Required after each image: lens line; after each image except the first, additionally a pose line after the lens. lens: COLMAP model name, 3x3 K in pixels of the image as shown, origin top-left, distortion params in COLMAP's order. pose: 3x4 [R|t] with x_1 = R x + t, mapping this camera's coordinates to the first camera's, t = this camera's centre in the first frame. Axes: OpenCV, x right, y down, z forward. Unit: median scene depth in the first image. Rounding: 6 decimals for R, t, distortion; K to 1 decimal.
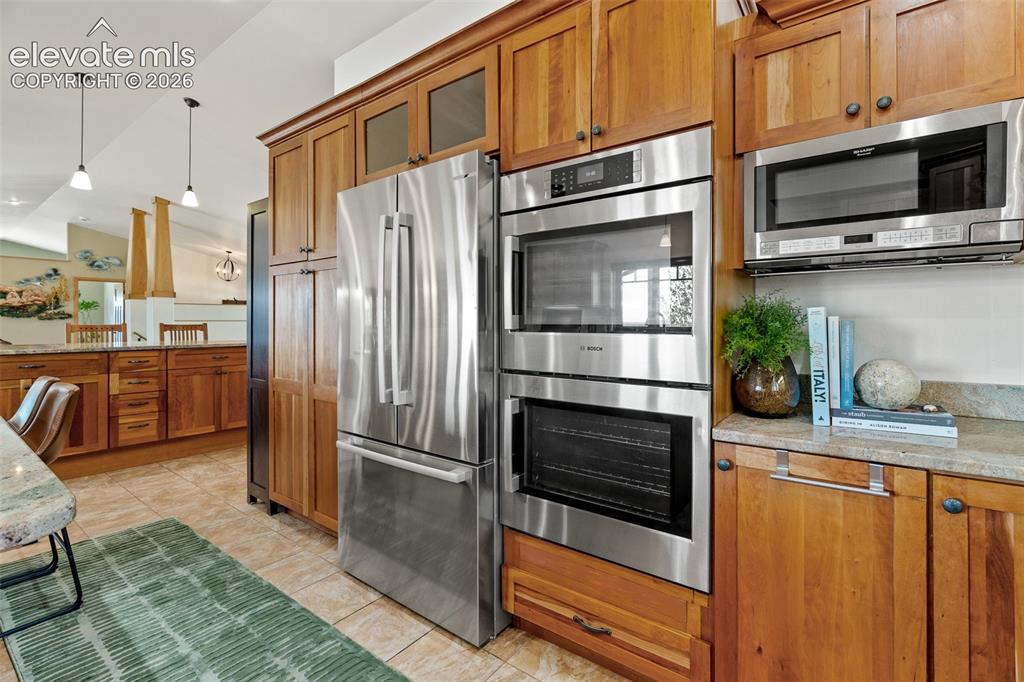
lens RADIAL K [[460.8, 0, 515.3], [0, 460.8, 324.9], [0, 0, 1]] dist [-0.002342, -0.000124]
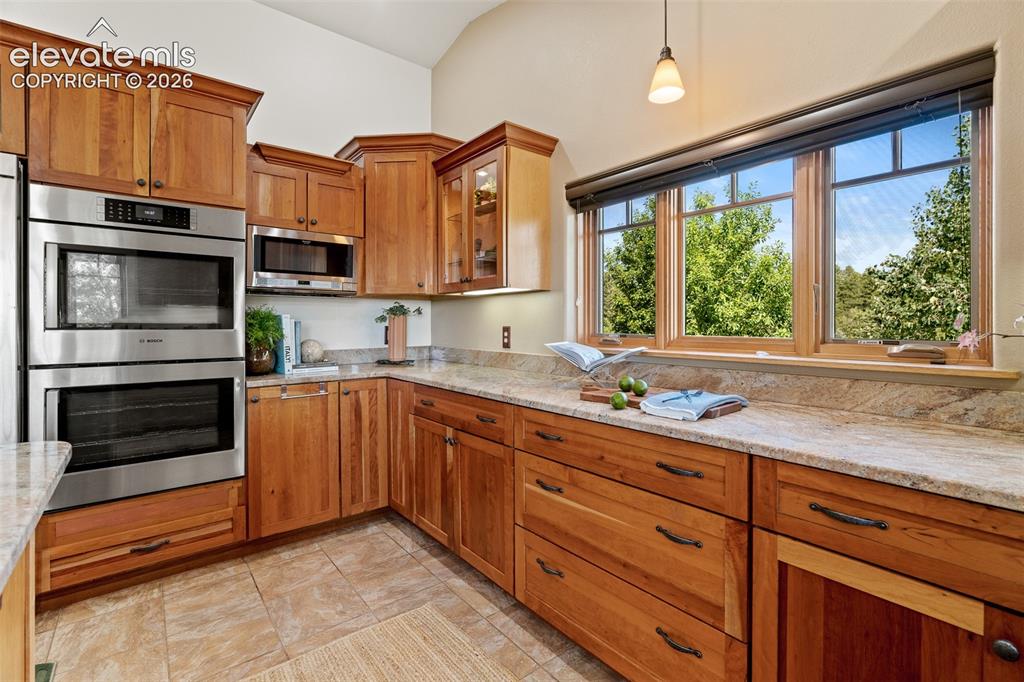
lens RADIAL K [[460.8, 0, 515.3], [0, 460.8, 324.9], [0, 0, 1]] dist [-0.002342, -0.000124]
pose [[0.237010, -0.003539, 0.971501, -1.021968], [0.004486, 0.999987, 0.002549, 0.004683], [-0.971497, 0.003754, 0.237022, -0.418298]]
